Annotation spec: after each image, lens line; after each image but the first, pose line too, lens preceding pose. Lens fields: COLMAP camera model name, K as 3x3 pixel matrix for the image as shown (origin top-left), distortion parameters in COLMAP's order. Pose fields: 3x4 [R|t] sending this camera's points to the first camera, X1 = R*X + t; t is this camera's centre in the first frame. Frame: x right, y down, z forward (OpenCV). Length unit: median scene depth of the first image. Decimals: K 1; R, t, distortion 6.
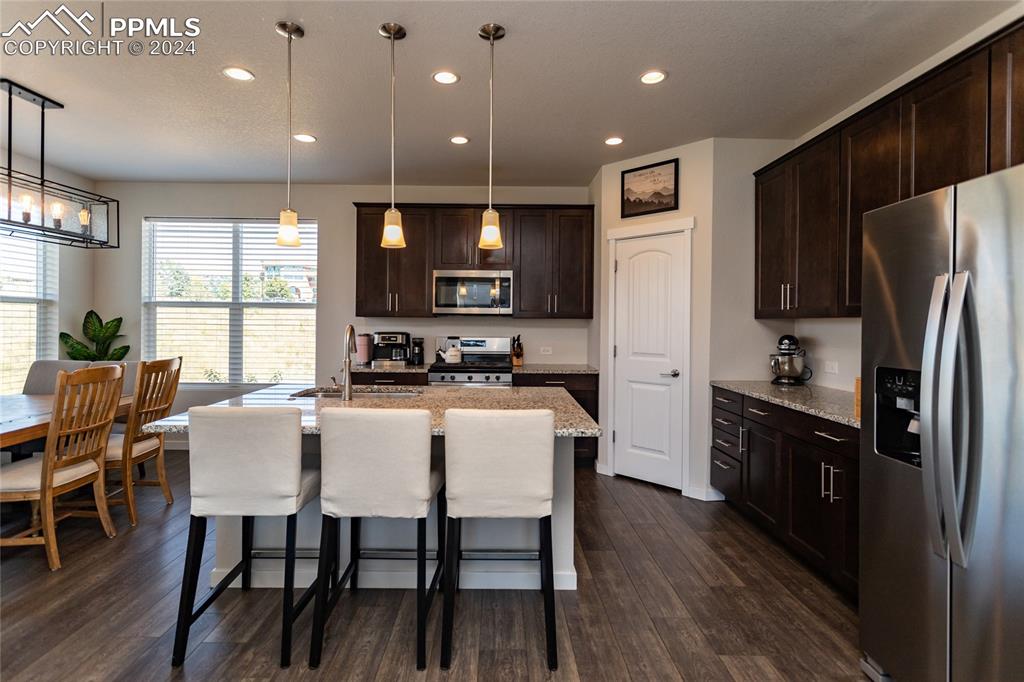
lens RADIAL K [[485.4, 0, 490.4], [0, 485.4, 322.1], [0, 0, 1]] dist [0.002863, -0.000135]
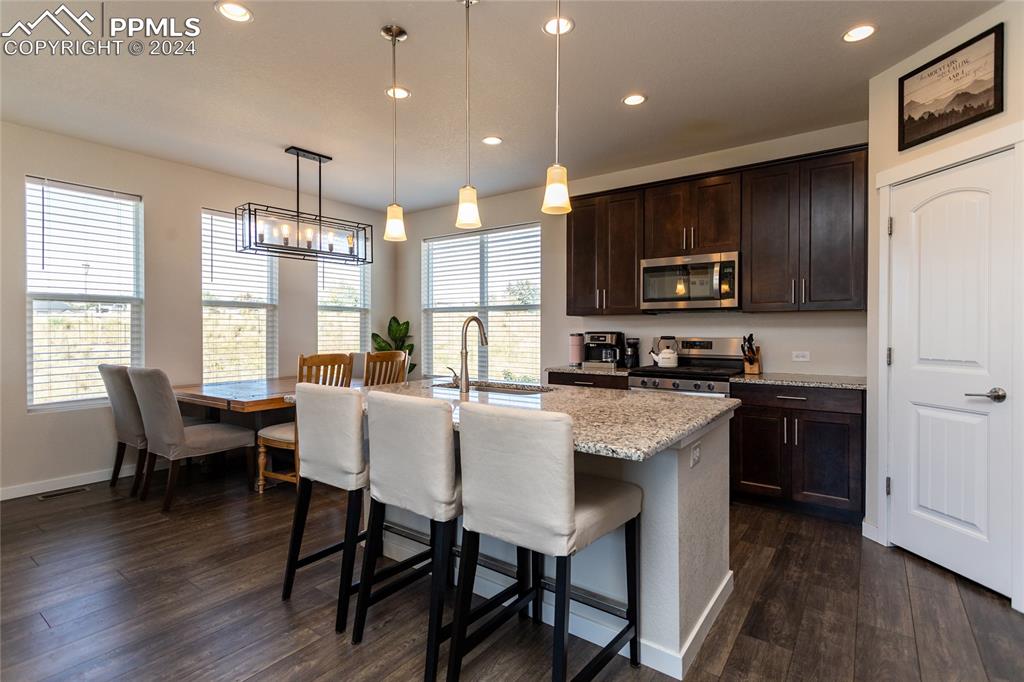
lens RADIAL K [[485.4, 0, 505.0], [0, 485.4, 333.2], [0, 0, 1]] dist [0.002863, -0.000135]
pose [[0.807501, -0.002636, -0.589860, 0.201547], [0.002987, 0.999995, -0.000380, 0.024550], [0.589858, -0.001455, 0.807505, 0.146847]]
